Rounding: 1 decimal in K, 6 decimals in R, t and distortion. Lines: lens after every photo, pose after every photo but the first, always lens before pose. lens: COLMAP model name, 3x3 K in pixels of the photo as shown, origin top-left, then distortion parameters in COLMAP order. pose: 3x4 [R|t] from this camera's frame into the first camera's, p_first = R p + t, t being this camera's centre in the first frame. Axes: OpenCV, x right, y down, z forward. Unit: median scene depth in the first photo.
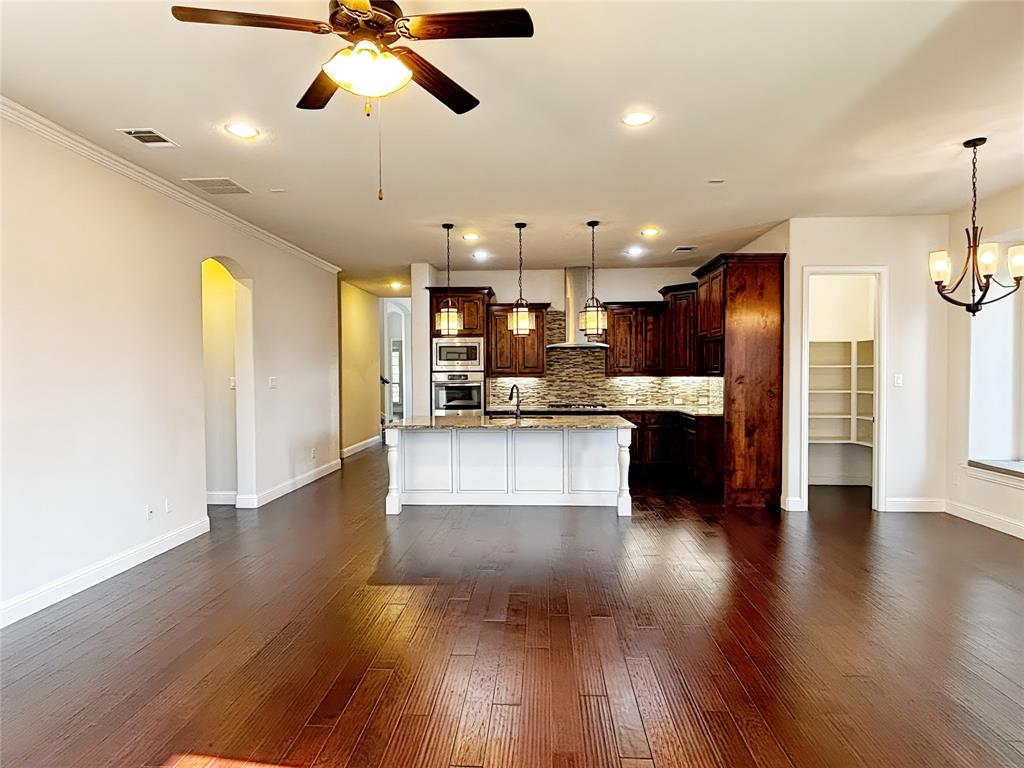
lens RADIAL K [[528.7, 0, 503.3], [0, 528.7, 380.6], [0, 0, 1]] dist [0.002338, -0.000421]
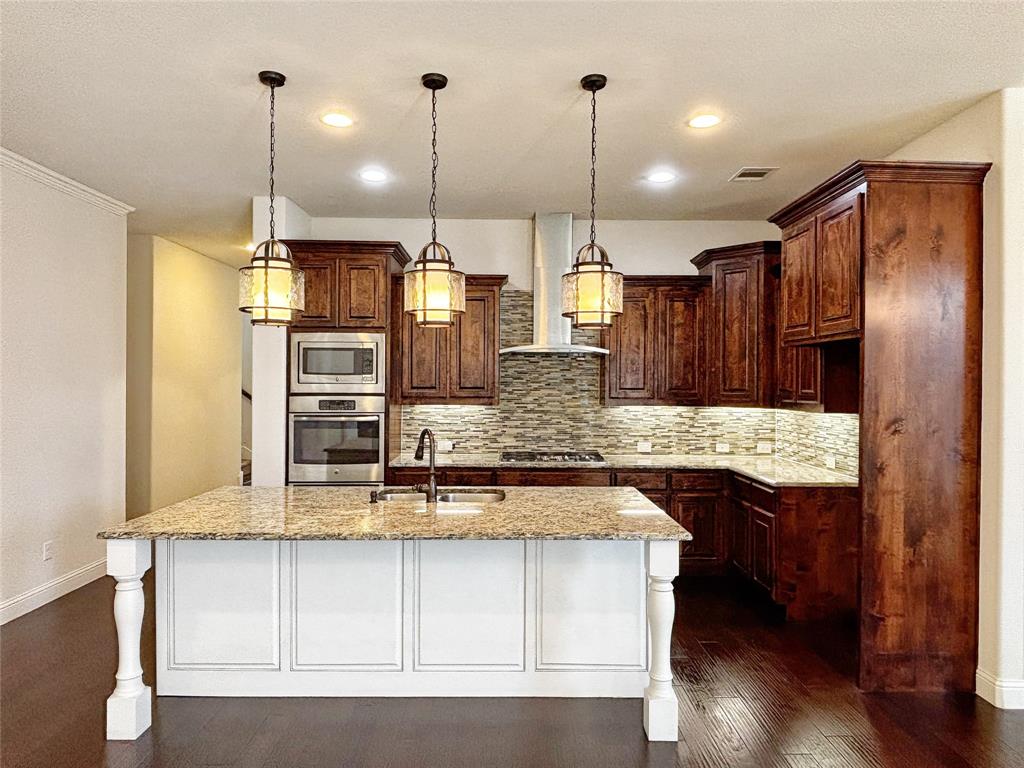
lens RADIAL K [[649.9, 0, 509.4], [0, 649.9, 380.6], [0, 0, 1]] dist [0.007769, 0.000295]
pose [[0.996751, 0.010746, 0.079825, 0.039466], [-0.009117, 0.999743, -0.020742, -0.019644], [-0.080028, 0.019947, 0.996593, 0.322103]]
